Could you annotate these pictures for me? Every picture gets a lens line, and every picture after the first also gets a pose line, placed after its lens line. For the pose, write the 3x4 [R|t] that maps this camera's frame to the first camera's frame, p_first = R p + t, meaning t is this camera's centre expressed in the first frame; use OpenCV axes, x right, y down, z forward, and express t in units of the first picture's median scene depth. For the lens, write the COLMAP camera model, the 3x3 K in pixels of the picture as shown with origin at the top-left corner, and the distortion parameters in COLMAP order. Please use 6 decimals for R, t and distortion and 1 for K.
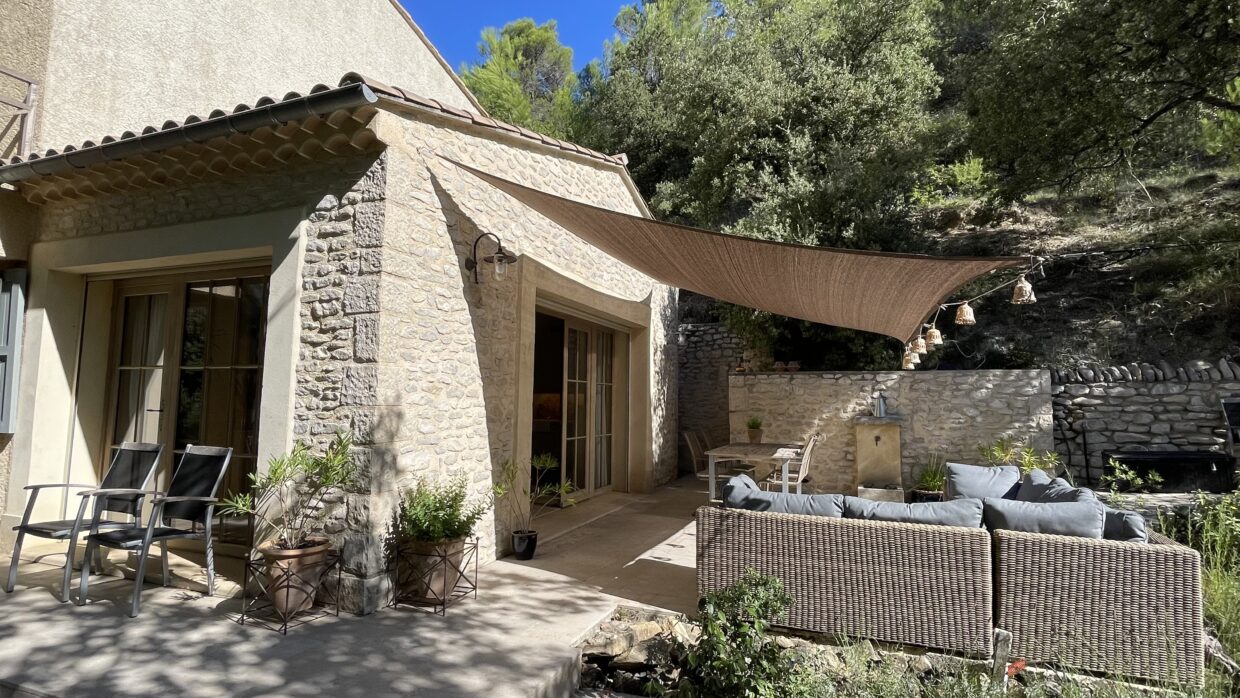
lens RADIAL K [[593.5, 0, 620.0], [0, 593.5, 349.0], [0, 0, 1]] dist [0.001543, -0.000069]
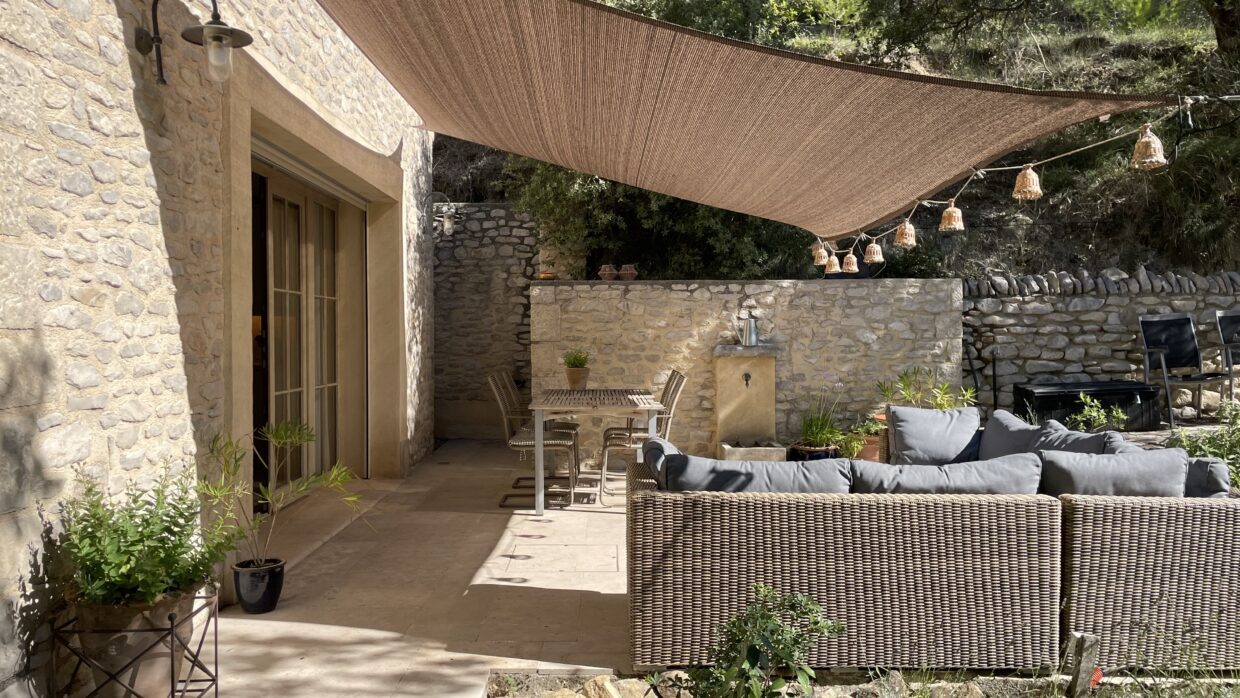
lens RADIAL K [[905.0, 0, 620.0], [0, 905.0, 349.0], [0, 0, 1]] dist [0.124908, -0.158768]
pose [[0.933200, -0.017182, 0.358946, -0.098759], [-0.021822, 0.994303, 0.104329, 0.011924], [-0.358694, -0.105193, 0.927509, 0.077082]]
